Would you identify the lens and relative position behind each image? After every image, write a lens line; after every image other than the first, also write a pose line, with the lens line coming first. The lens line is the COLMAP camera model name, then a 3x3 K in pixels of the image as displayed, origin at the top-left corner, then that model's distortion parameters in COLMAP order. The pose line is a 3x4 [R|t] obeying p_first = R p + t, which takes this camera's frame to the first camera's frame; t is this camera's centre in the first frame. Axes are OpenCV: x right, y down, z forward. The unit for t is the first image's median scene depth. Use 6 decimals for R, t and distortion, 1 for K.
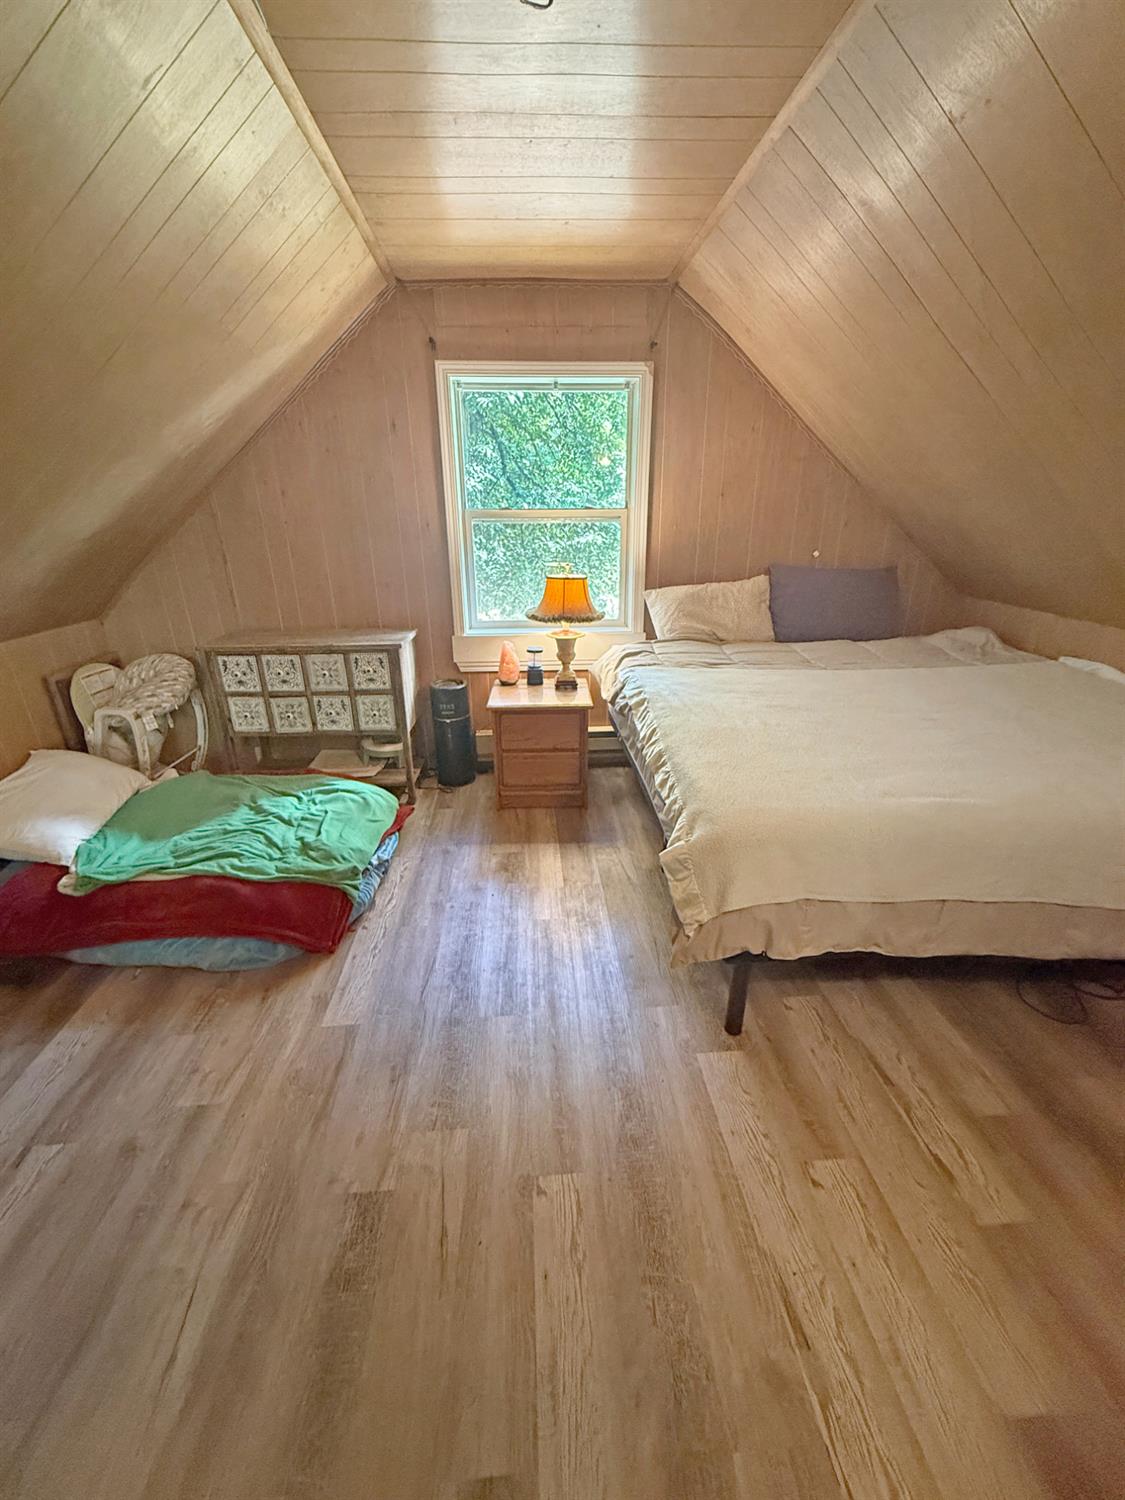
lens RADIAL K [[595.3, 0, 560.3], [0, 595.3, 749.7], [0, 0, 1]] dist [-0.001200, 0.000156]
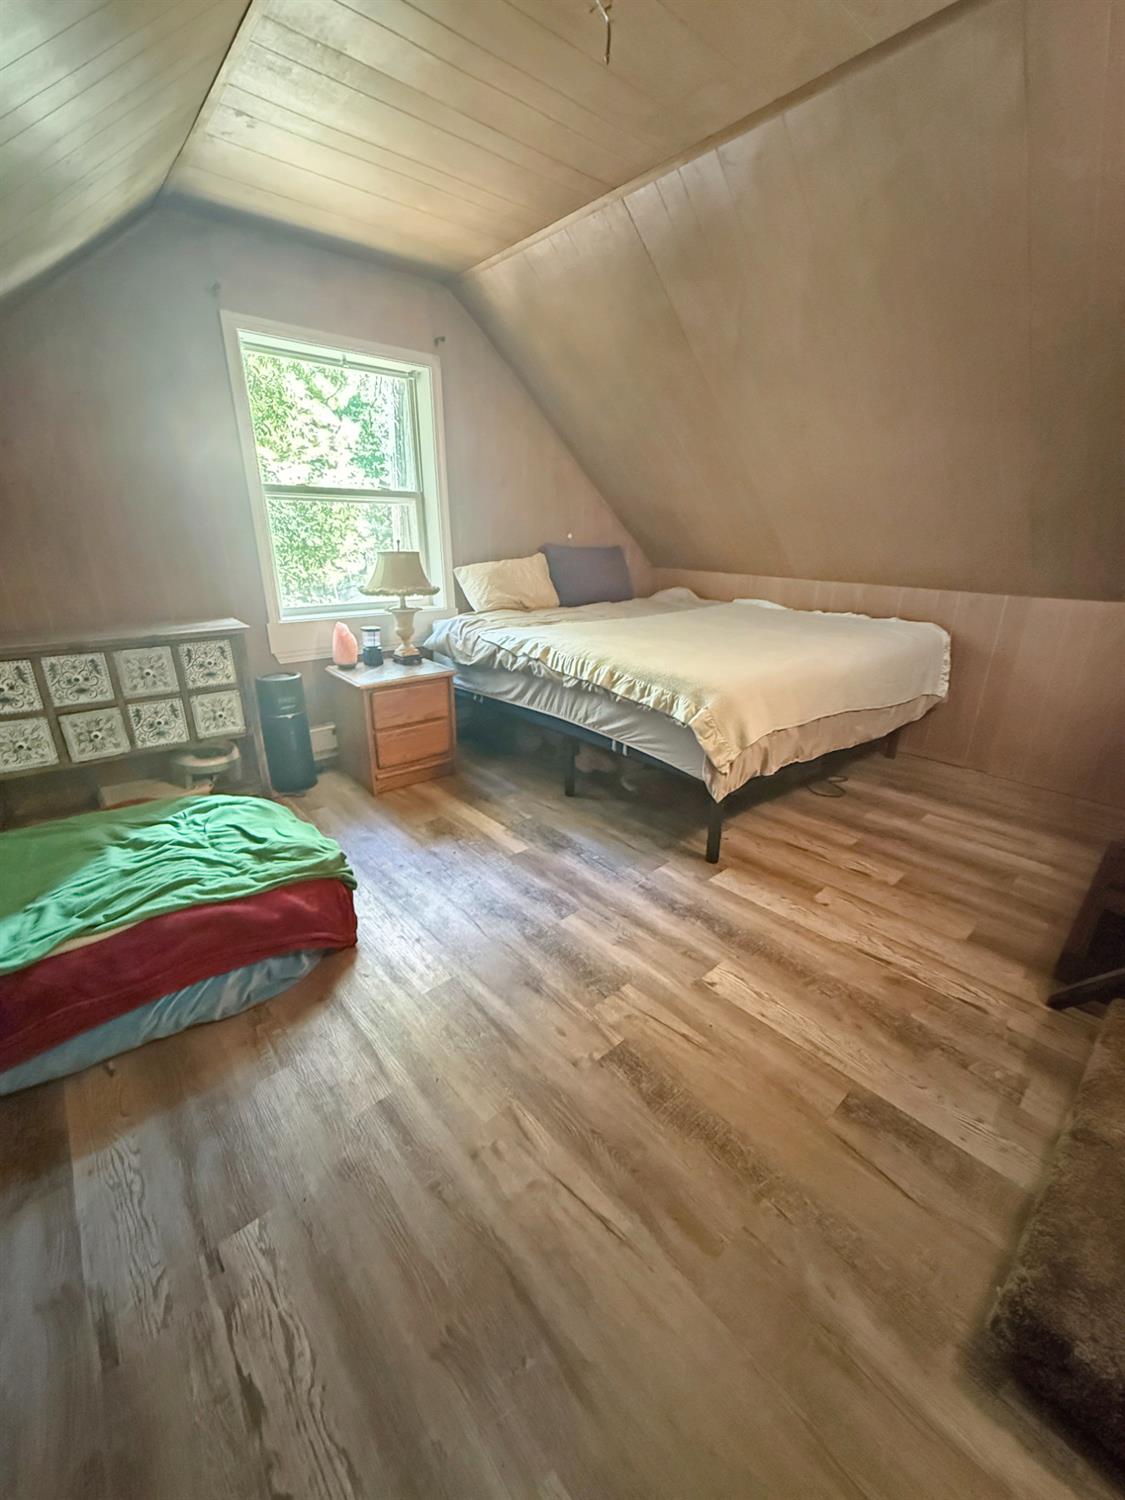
lens RADIAL K [[595.3, 0, 561.1], [0, 595.3, 753.1], [0, 0, 1]] dist [-0.001200, 0.000156]
pose [[0.792636, -0.199797, 0.576029, -0.442358], [0.216513, 0.975443, 0.040405, 0.065777], [-0.569957, 0.092692, 0.816430, 0.045145]]
